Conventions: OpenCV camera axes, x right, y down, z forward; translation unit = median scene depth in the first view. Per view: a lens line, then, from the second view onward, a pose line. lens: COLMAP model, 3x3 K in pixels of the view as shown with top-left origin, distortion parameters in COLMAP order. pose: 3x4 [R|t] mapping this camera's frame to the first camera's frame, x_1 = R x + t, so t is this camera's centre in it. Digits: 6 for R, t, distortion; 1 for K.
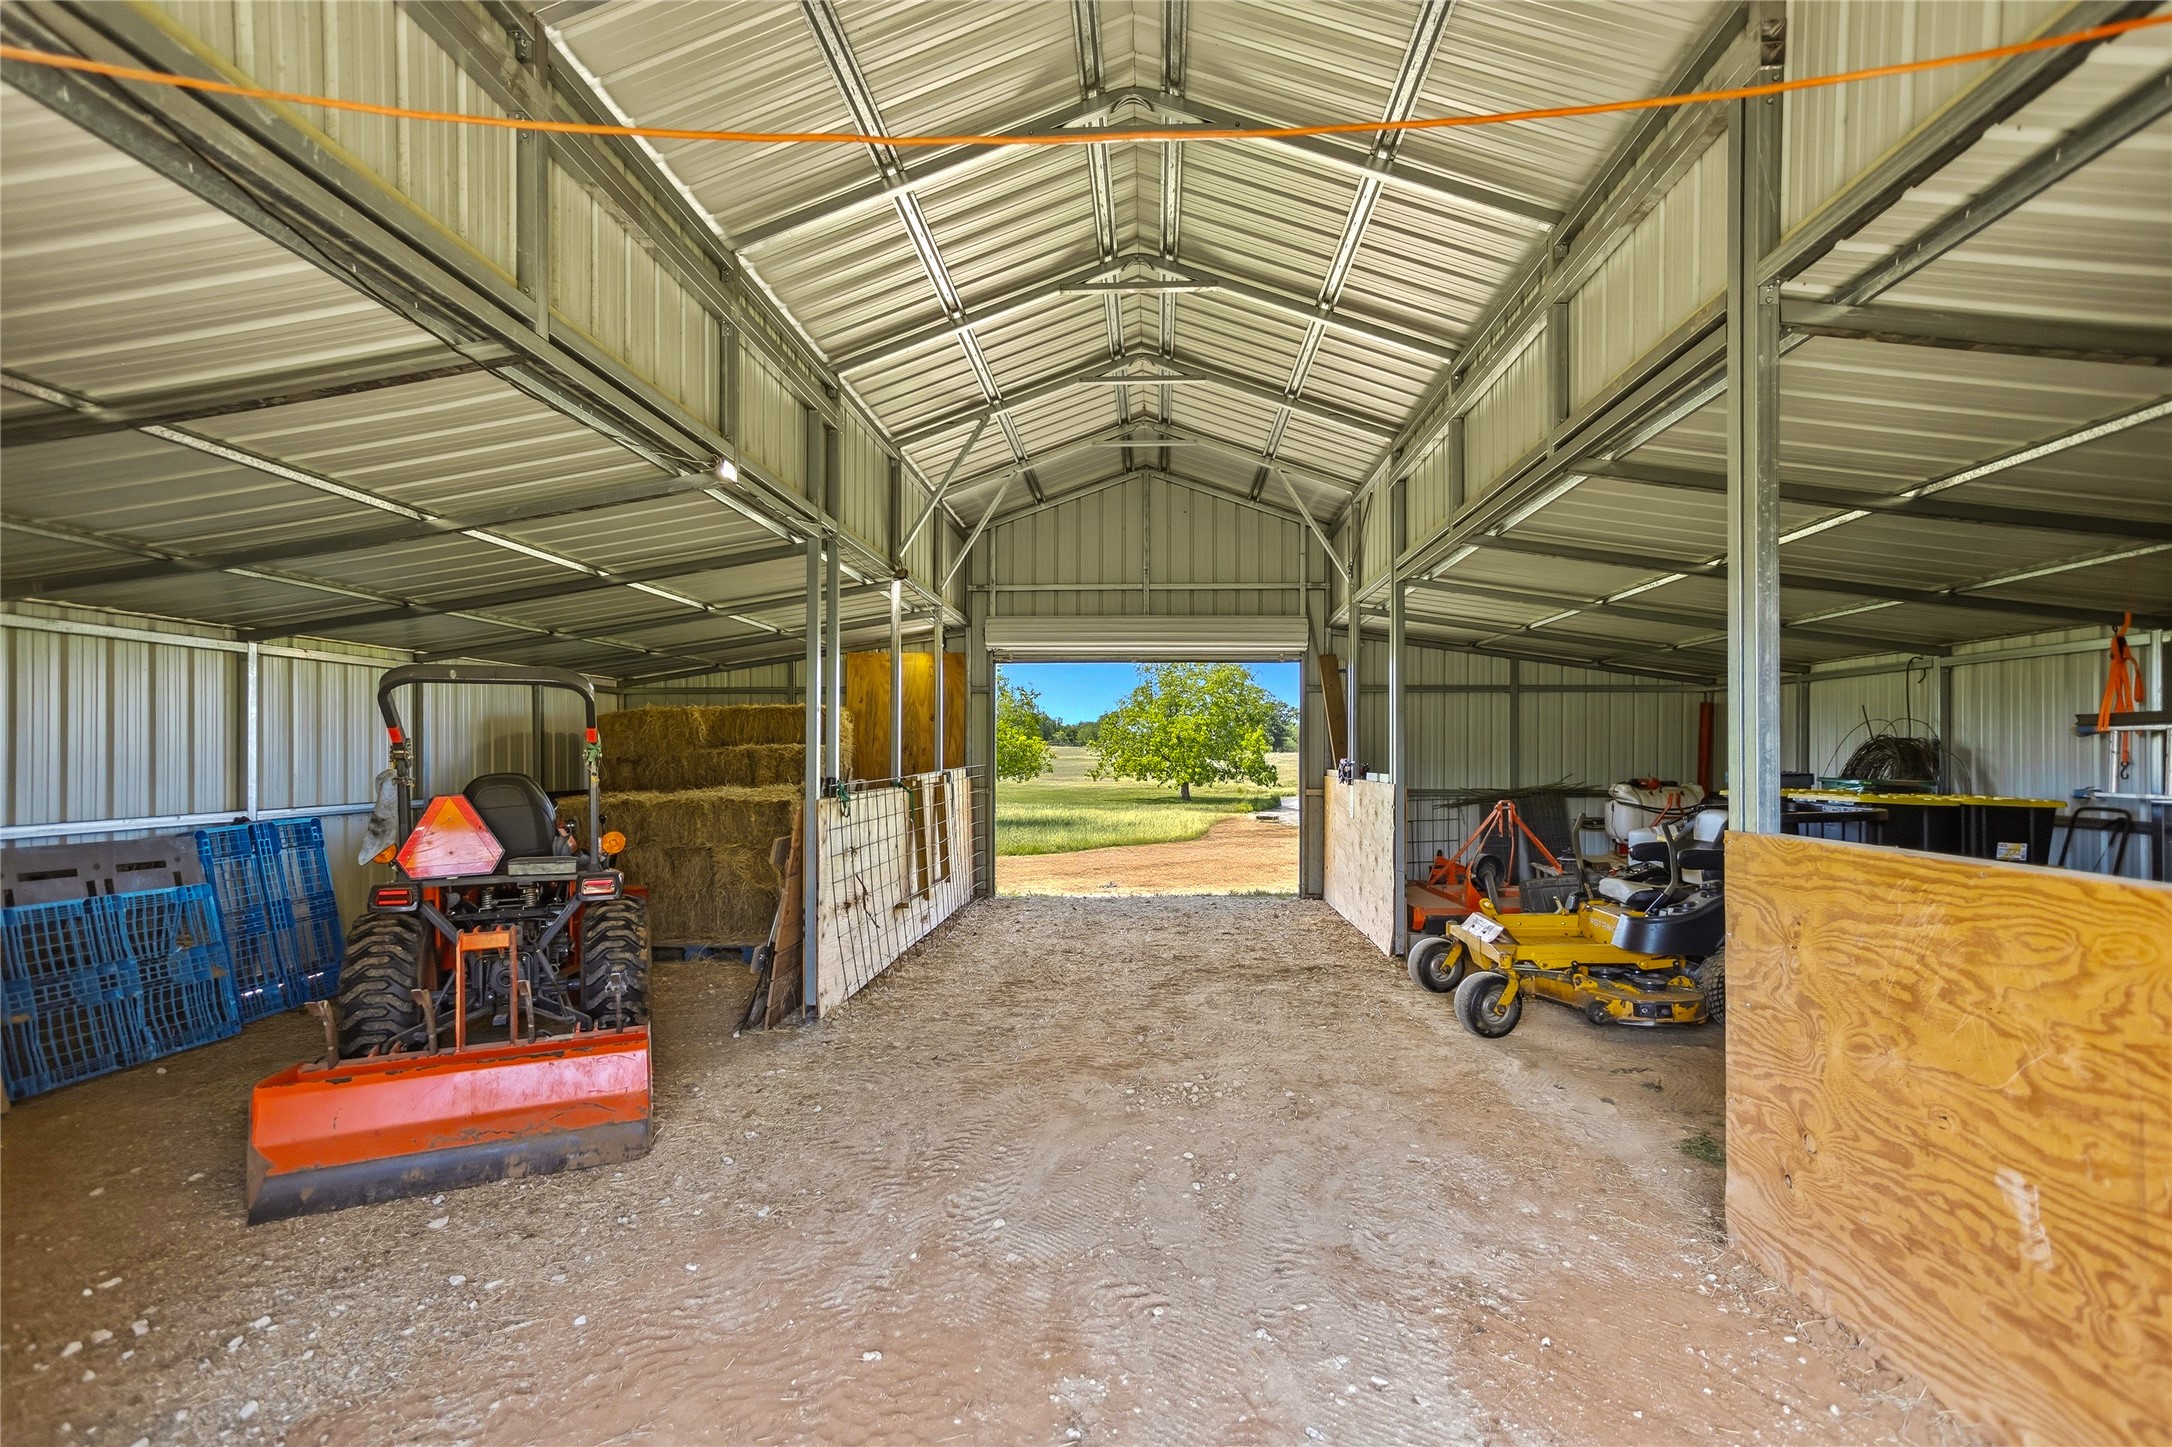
lens RADIAL K [[1049.1, 0, 1070.6], [0, 1049.1, 722.3], [0, 0, 1]] dist [-0.029589, 0.017850]
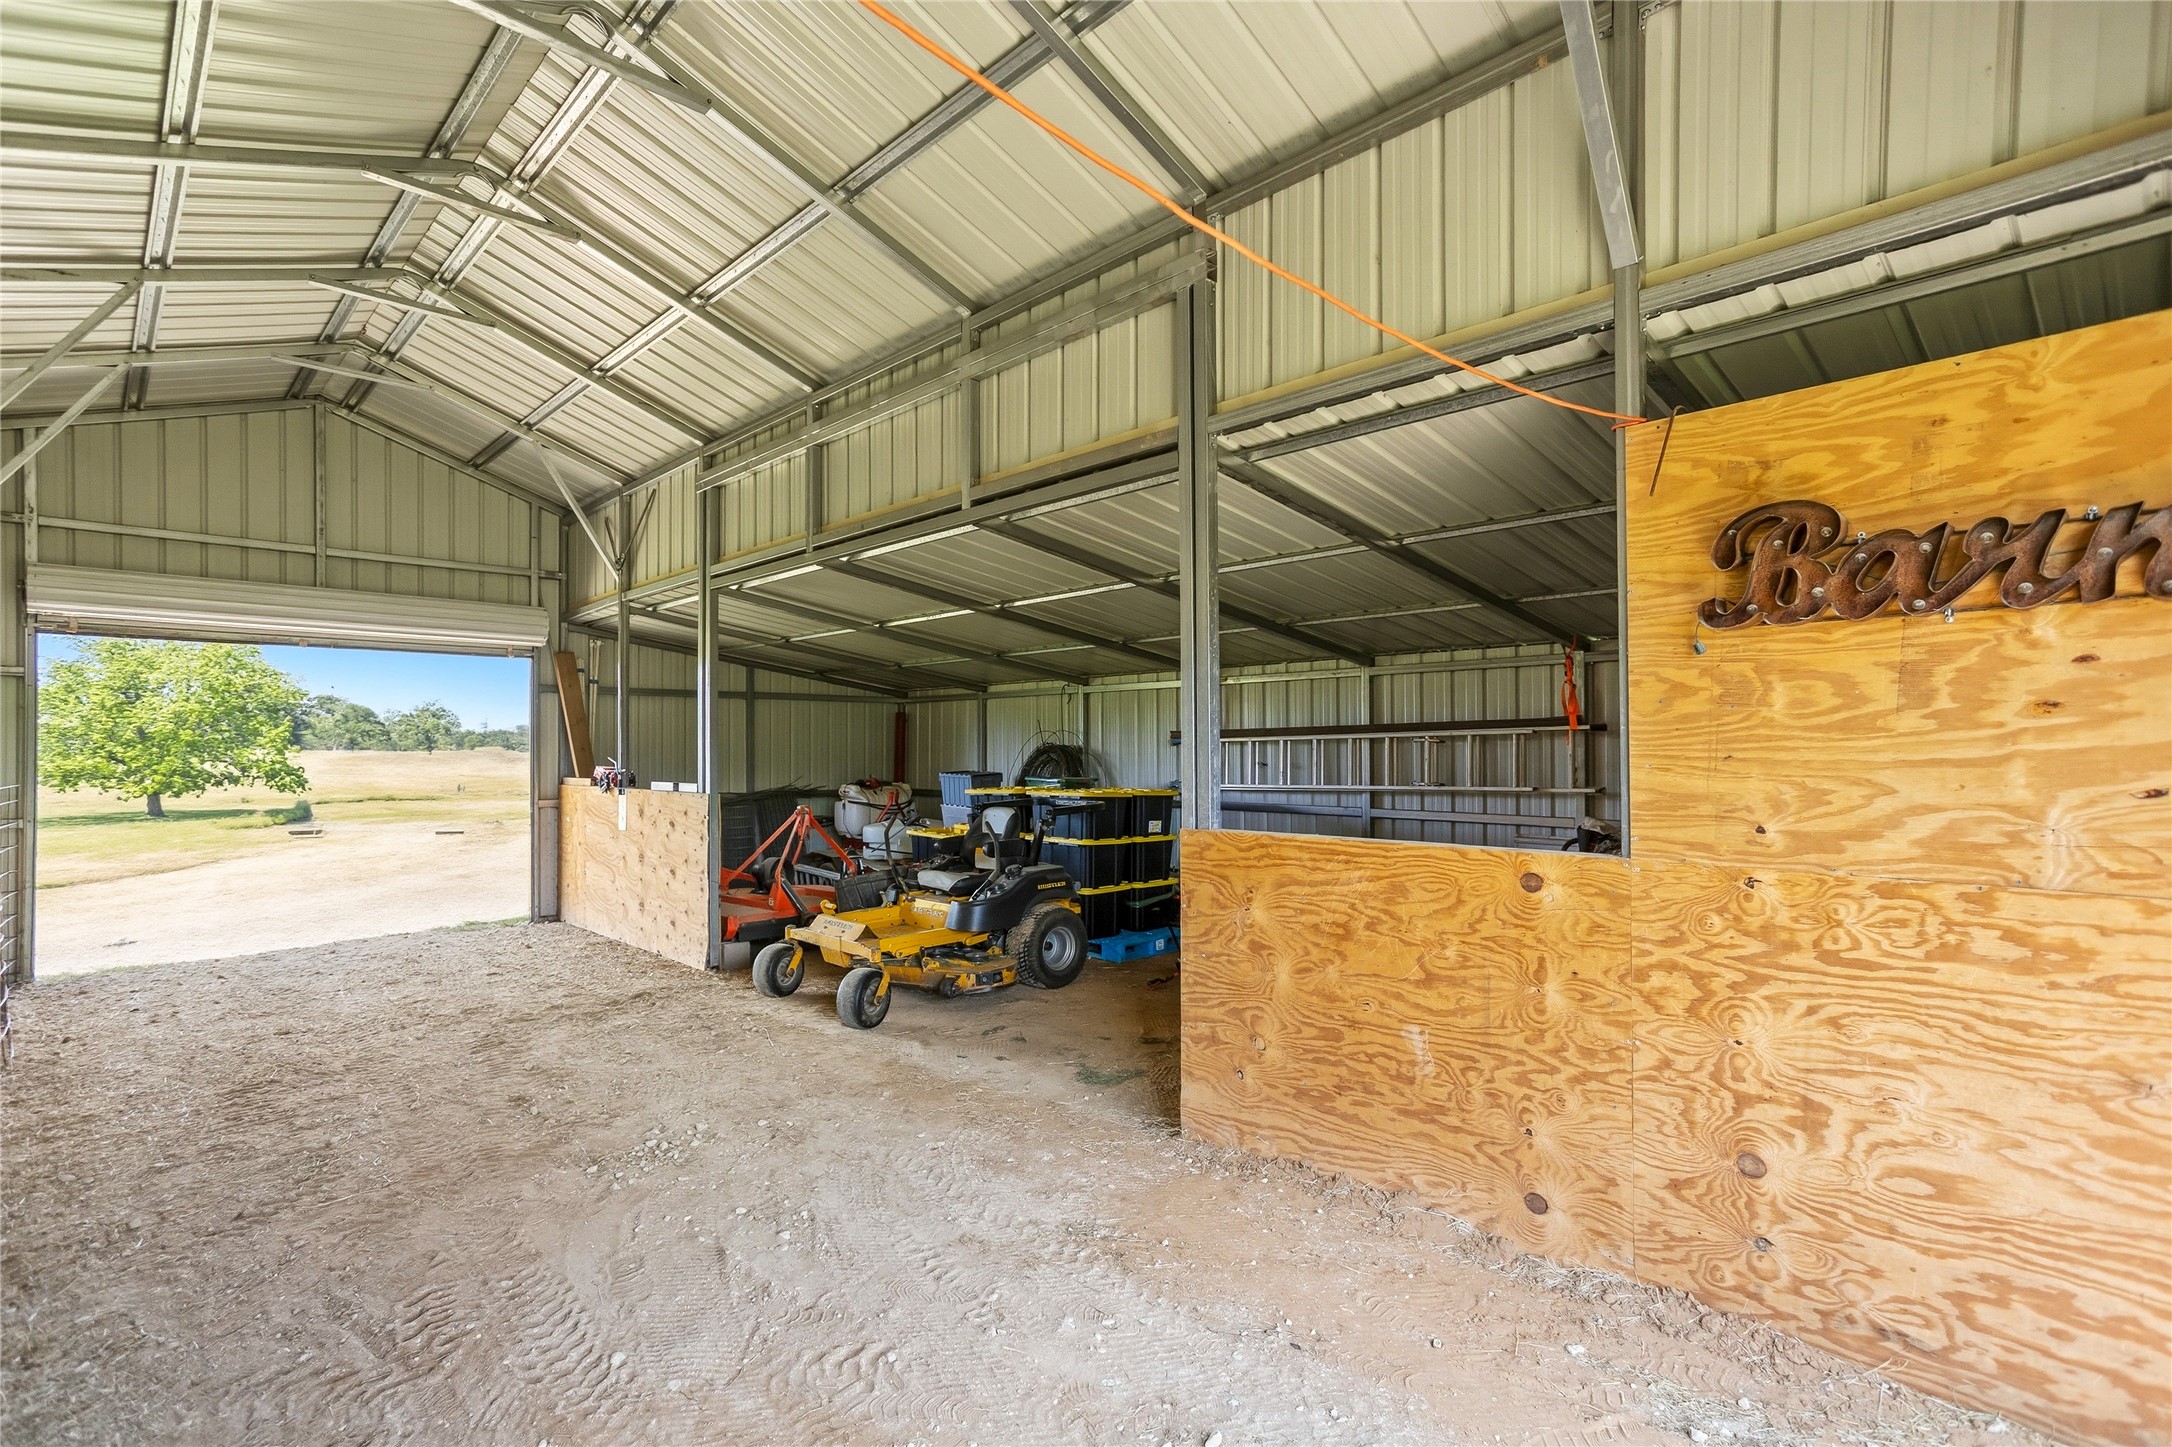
lens RADIAL K [[1049.1, 0, 1107.8], [0, 1049.1, 715.8], [0, 0, 1]] dist [-0.029589, 0.017850]
pose [[0.657725, 0.016755, 0.753071, -0.471128], [-0.014599, 0.999848, -0.009494, -0.029240], [-0.753116, -0.004750, 0.657870, 0.181205]]
